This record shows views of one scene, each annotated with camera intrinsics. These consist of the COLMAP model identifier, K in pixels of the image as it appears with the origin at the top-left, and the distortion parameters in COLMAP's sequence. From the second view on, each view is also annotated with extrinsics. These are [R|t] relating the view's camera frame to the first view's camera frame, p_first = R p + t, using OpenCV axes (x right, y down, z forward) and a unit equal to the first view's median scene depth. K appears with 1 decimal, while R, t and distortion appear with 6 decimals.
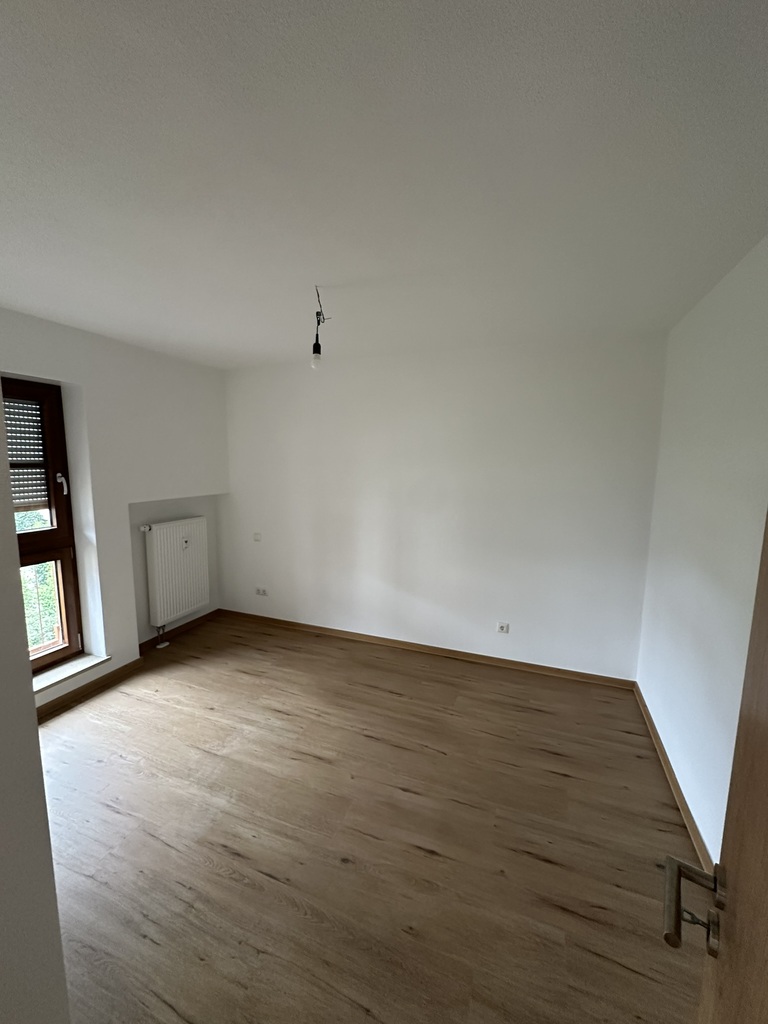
lens RADIAL K [[406.5, 0, 385.8], [0, 406.5, 511.8], [0, 0, 1]] dist [-0.006325, 0.001047]
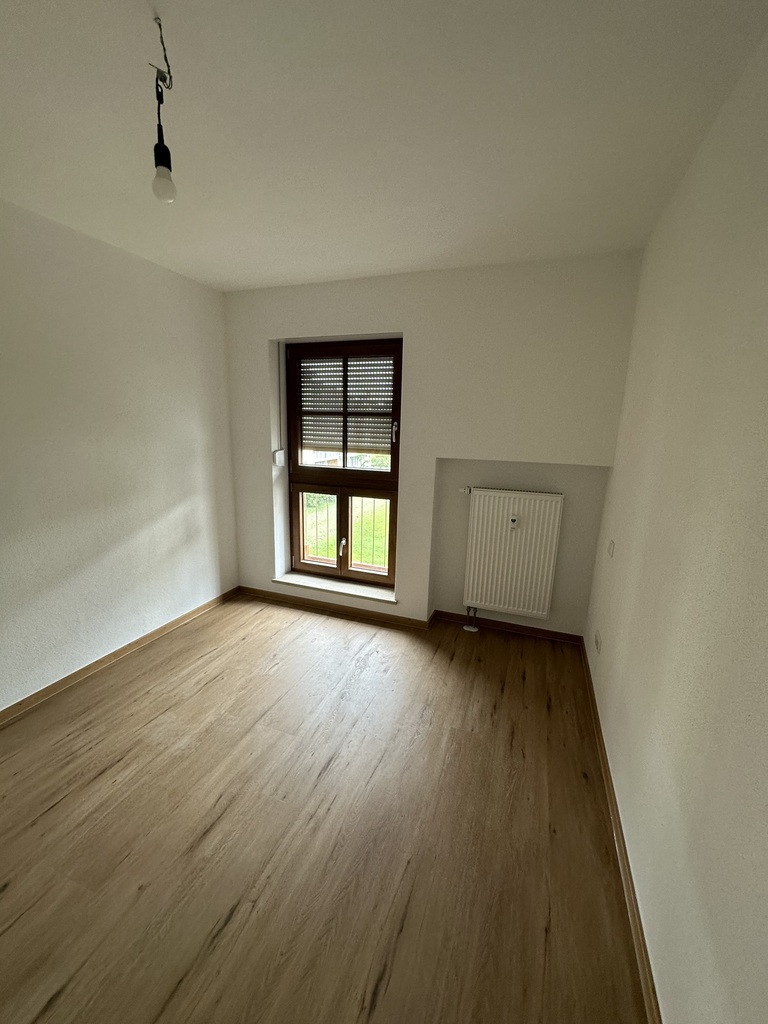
lens RADIAL K [[406.5, 0, 385.2], [0, 406.5, 512.9], [0, 0, 1]] dist [-0.006325, 0.001047]
pose [[0.011199, 0.202522, -0.979214, 0.326653], [-0.151056, 0.968379, 0.198554, -0.073910], [0.988462, 0.145693, 0.041437, 0.983841]]
